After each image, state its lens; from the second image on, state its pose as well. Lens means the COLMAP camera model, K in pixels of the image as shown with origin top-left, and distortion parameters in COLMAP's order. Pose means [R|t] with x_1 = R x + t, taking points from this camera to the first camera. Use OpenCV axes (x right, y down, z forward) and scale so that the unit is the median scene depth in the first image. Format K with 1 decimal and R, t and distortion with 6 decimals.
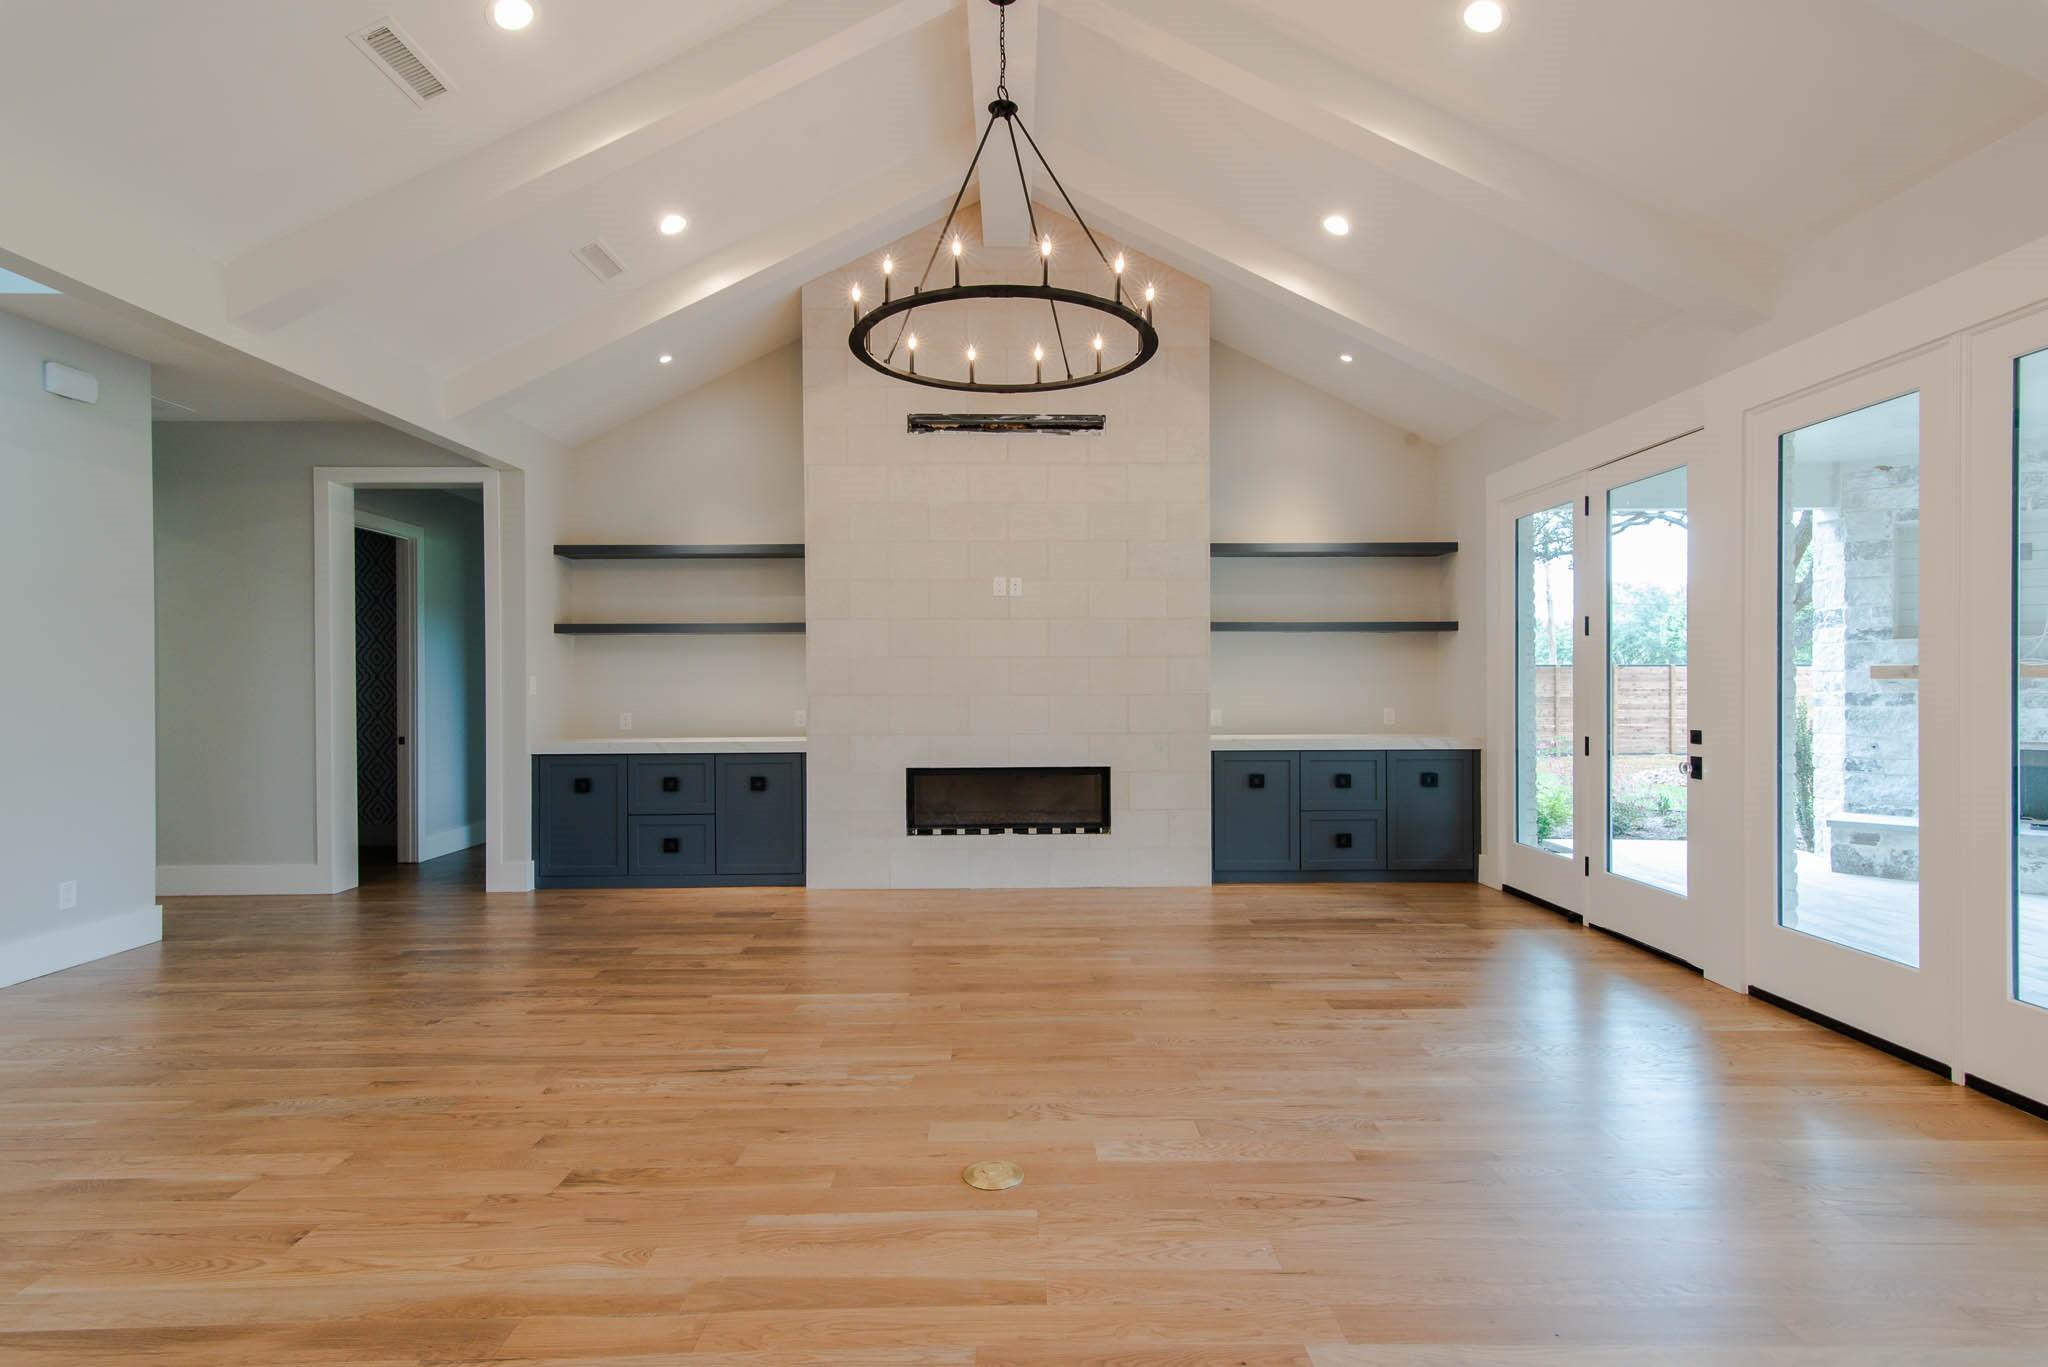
lens RADIAL K [[1020.8, 0, 1003.7], [0, 1020.8, 690.7], [0, 0, 1]] dist [0.024009, -0.005334]
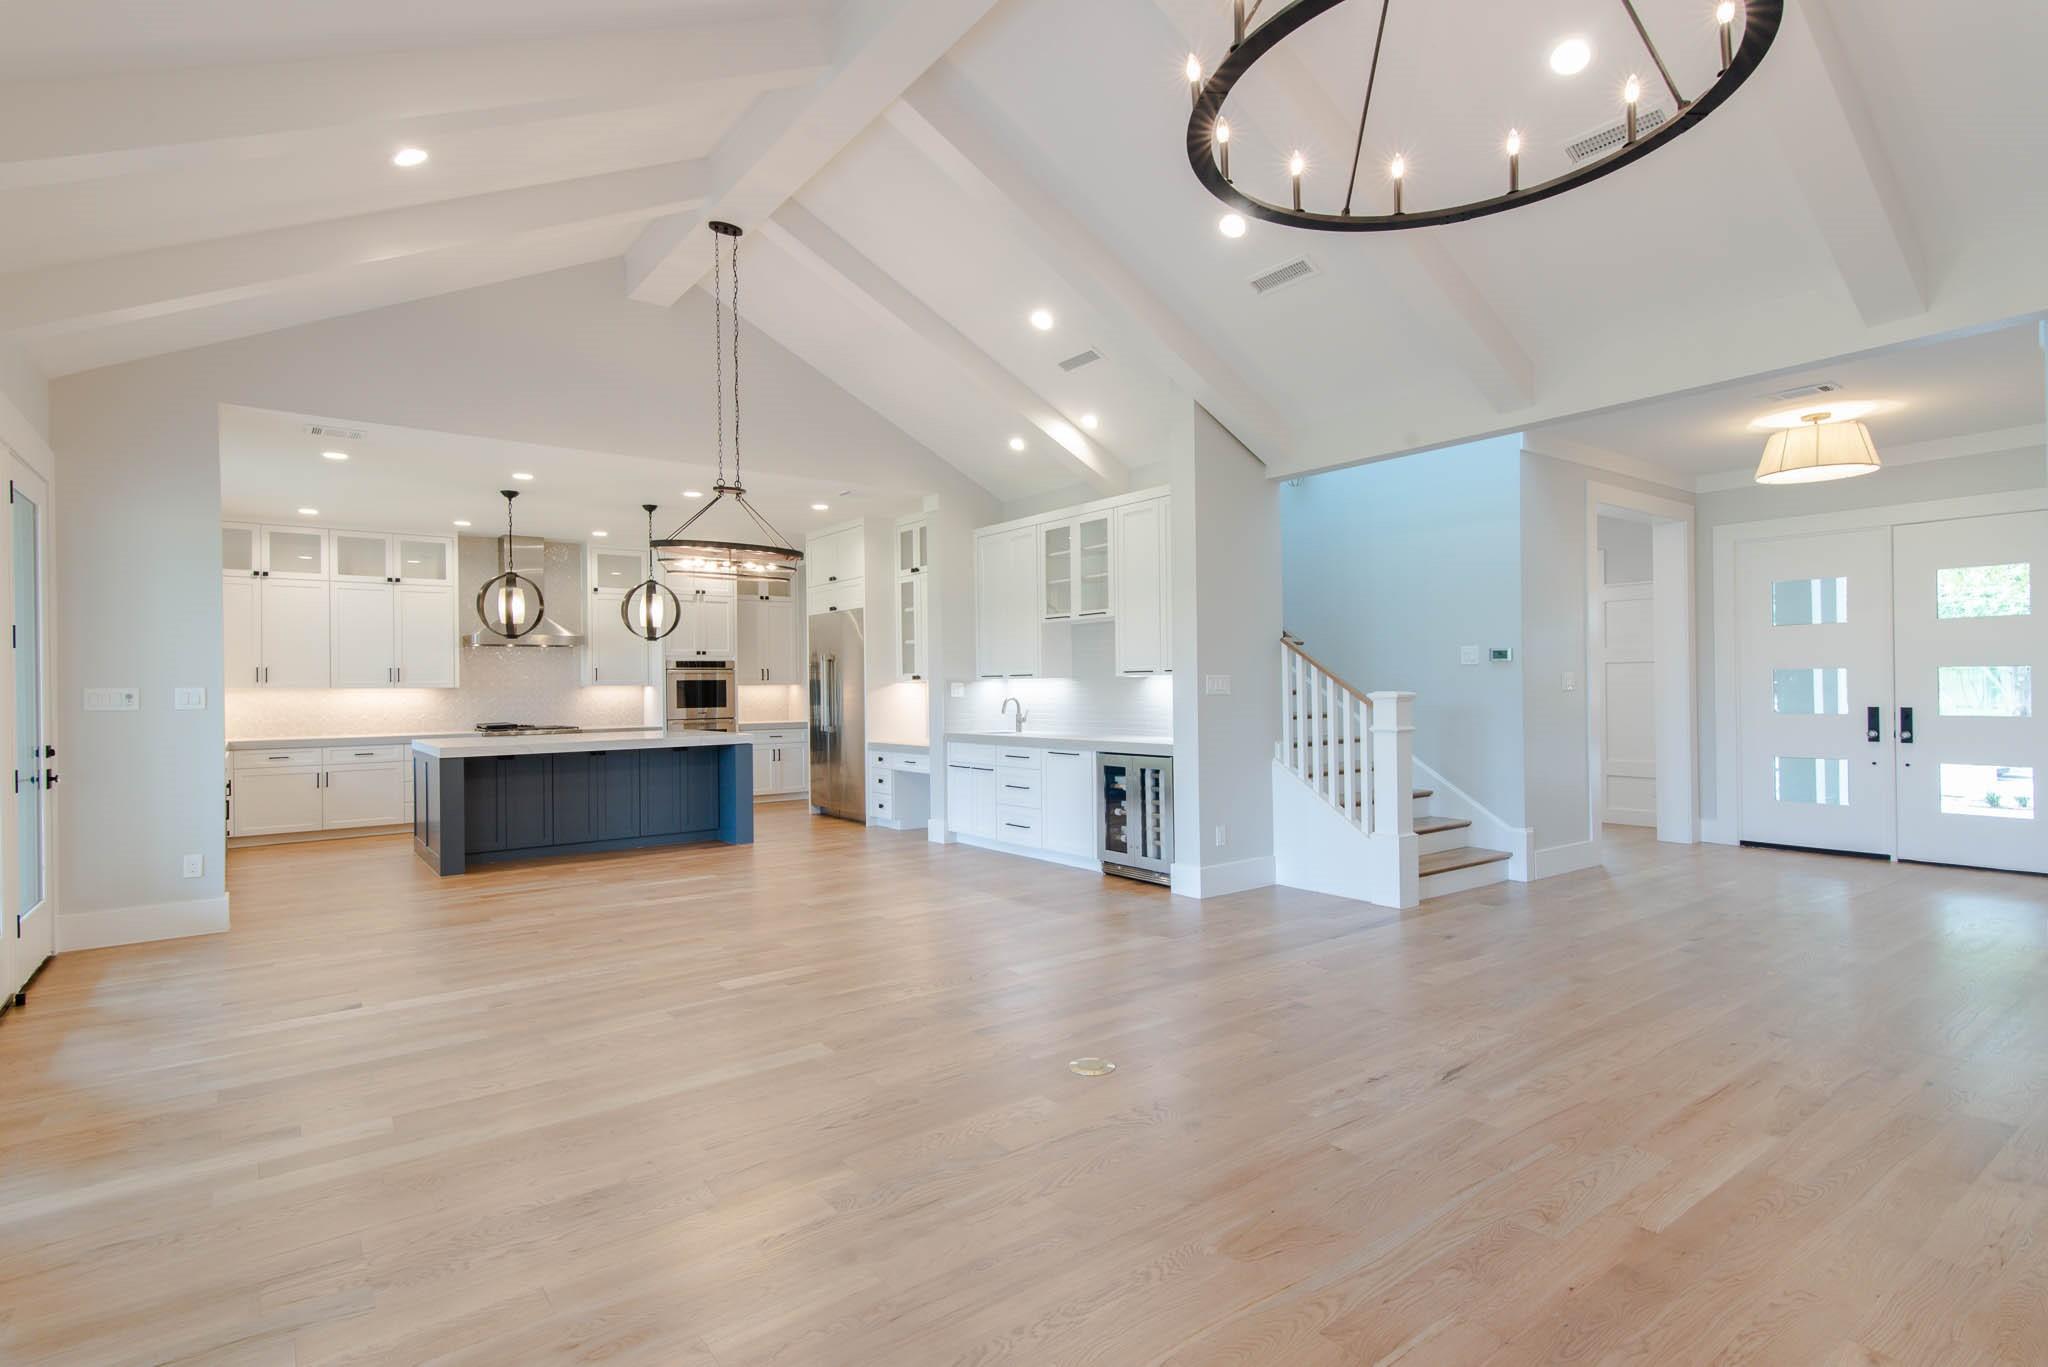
lens RADIAL K [[1020.8, 0, 1011.1], [0, 1020.8, 683.5], [0, 0, 1]] dist [0.024009, -0.005334]
pose [[-0.806091, 0.009373, -0.591718, 0.359292], [0.008968, 0.999953, 0.003622, -0.005951], [0.591724, -0.002387, -0.806137, 0.857790]]
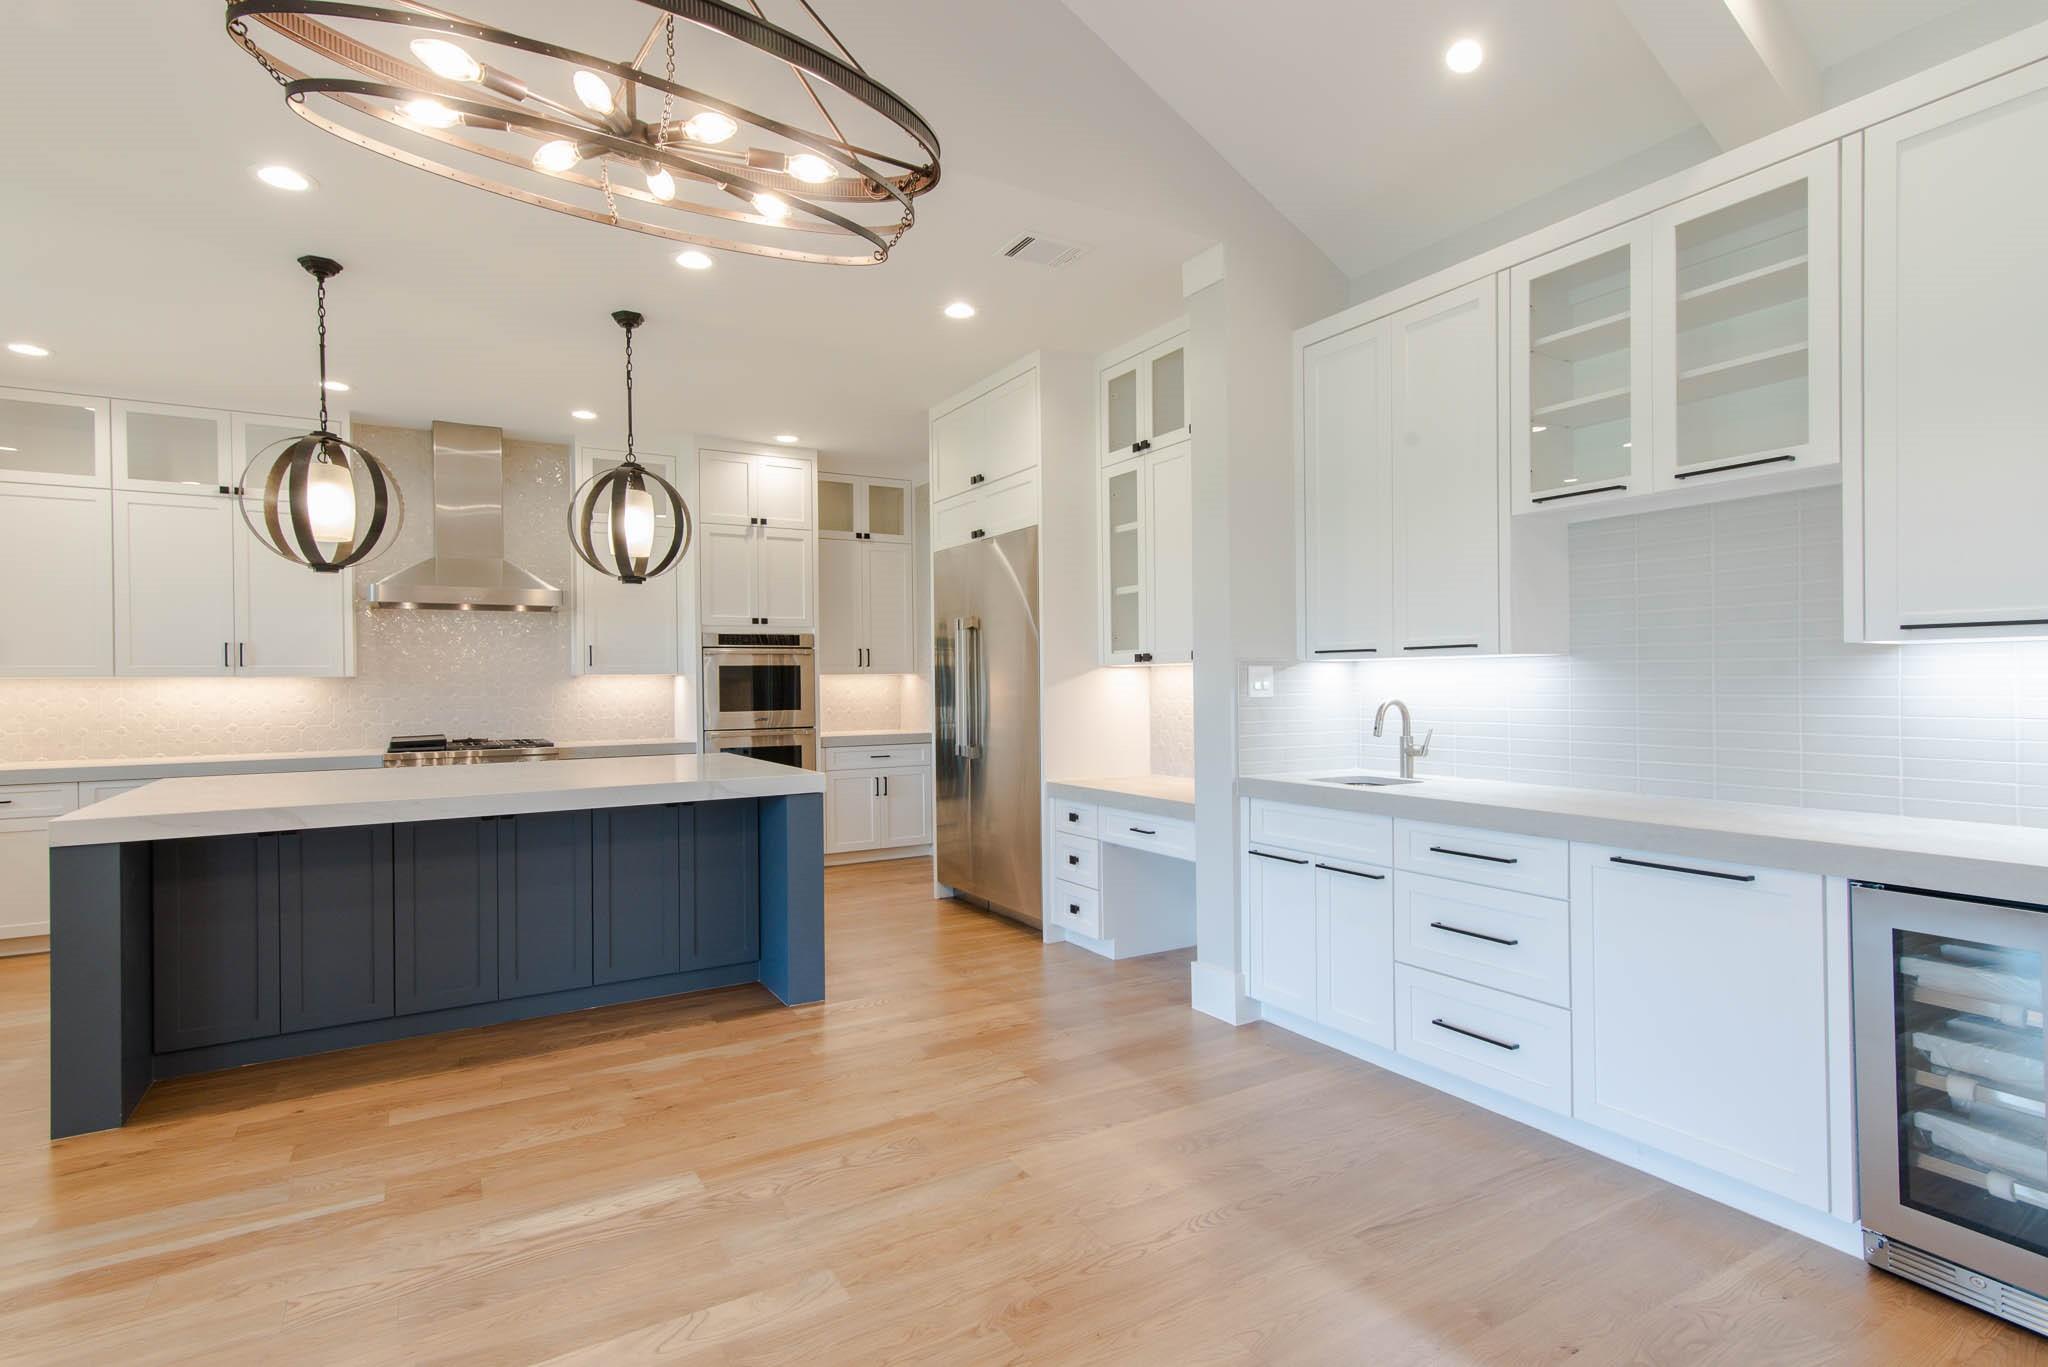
lens RADIAL K [[1020.8, 0, 1010.5], [0, 1020.8, 686.1], [0, 0, 1]] dist [0.024009, -0.005334]
pose [[-0.867778, 0.012585, -0.496792, 0.049559], [0.007666, 0.999899, 0.011939, 0.000648], [0.496893, 0.006552, -0.867787, 0.178647]]
